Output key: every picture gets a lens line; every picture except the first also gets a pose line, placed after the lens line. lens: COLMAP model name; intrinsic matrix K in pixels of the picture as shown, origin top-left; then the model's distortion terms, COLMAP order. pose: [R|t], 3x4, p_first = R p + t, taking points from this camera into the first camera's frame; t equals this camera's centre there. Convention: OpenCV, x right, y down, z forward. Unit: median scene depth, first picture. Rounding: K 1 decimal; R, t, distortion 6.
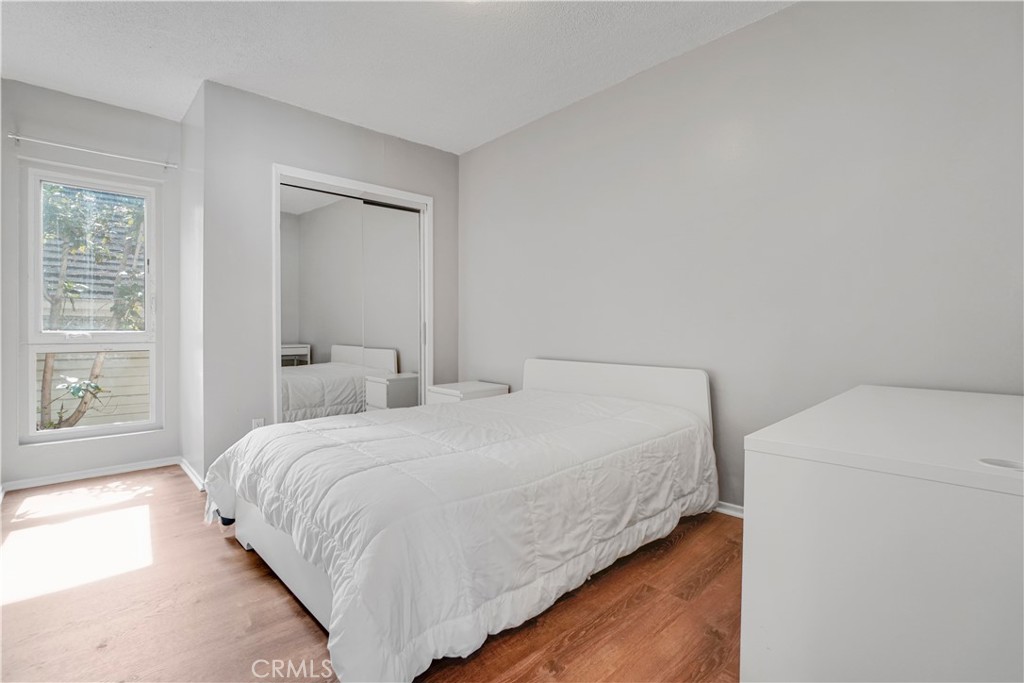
lens RADIAL K [[467.5, 0, 513.4], [0, 467.5, 333.9], [0, 0, 1]] dist [-0.055188, 0.022752]
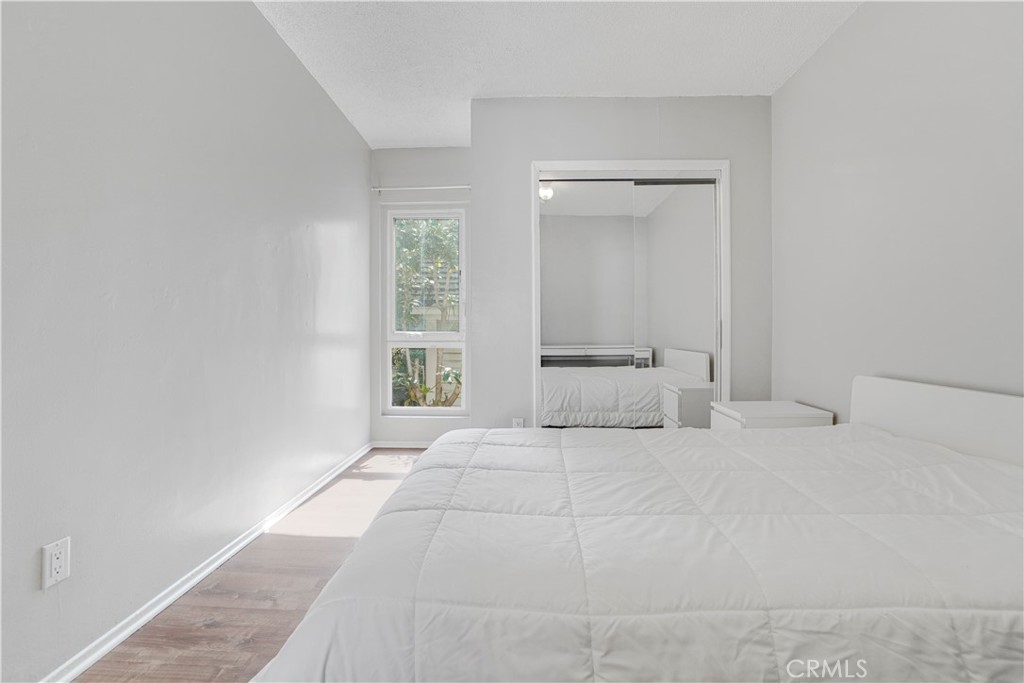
lens RADIAL K [[467.5, 0, 513.4], [0, 467.5, 333.9], [0, 0, 1]] dist [-0.055188, 0.022752]
pose [[0.701821, 0.003139, -0.712346, 0.157250], [-0.004169, 0.999991, 0.000299, -0.000640], [0.712341, 0.002760, 0.701828, 0.260230]]
